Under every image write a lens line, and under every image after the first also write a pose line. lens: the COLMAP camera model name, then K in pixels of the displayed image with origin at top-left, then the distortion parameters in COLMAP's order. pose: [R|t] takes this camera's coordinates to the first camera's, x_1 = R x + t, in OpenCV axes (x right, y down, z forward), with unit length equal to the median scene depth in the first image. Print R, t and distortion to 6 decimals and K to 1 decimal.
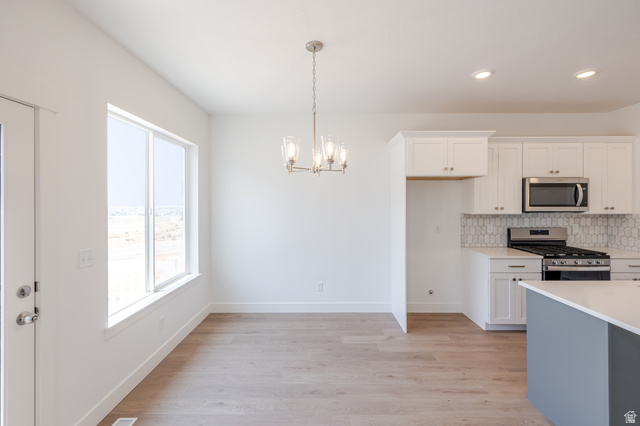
lens RADIAL K [[273.6, 0, 324.3], [0, 273.6, 209.6], [0, 0, 1]] dist [0.005443, -0.002307]
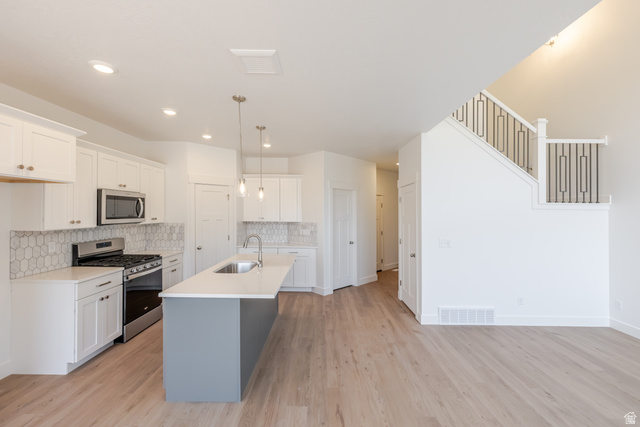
lens RADIAL K [[273.6, 0, 316.7], [0, 273.6, 209.9], [0, 0, 1]] dist [0.005443, -0.002307]
pose [[0.013793, 0.010137, 0.999853, -0.213421], [0.013502, 0.999856, -0.010323, -0.023680], [-0.999814, 0.013642, 0.013654, 0.254479]]
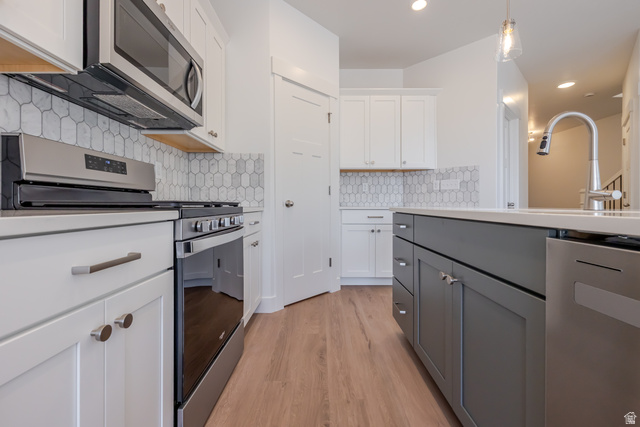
lens RADIAL K [[273.6, 0, 321.4], [0, 273.6, 201.9], [0, 0, 1]] dist [0.005443, -0.002307]
pose [[0.000817, 0.010214, 0.999948, 0.477187], [0.017190, 0.999800, -0.010226, 0.159868], [-0.999852, 0.017197, 0.000642, 0.813566]]
